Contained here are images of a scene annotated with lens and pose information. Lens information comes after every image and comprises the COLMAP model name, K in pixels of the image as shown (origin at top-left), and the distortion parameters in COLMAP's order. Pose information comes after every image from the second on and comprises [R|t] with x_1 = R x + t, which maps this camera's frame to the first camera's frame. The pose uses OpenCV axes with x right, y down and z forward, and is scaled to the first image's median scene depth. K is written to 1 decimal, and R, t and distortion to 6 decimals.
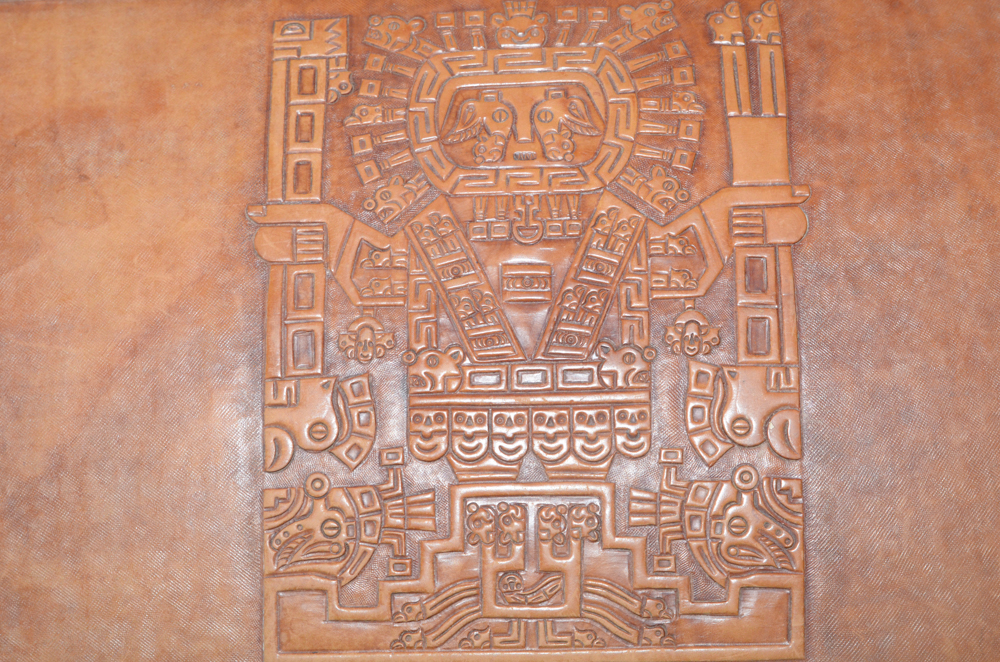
lens RADIAL K [[1527.1, 0, 500.0], [0, 1527.1, 331.0], [0, 0, 1]] dist [-0.016045, 0.082846]
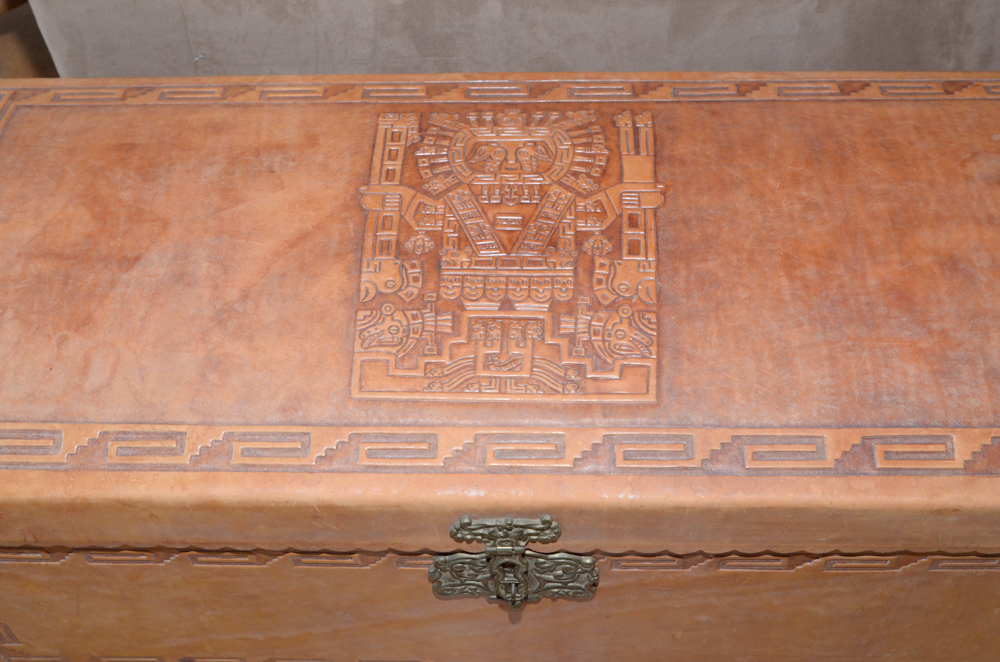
lens RADIAL K [[1194.5, 0, 500.0], [0, 1194.5, 331.0], [0, 0, 1]] dist [-0.026100, -0.035394]
pose [[0.999095, 0.036674, -0.021533, 0.040814], [-0.041597, 0.948057, -0.315368, 0.524751], [0.008848, 0.315979, 0.948725, -0.305708]]
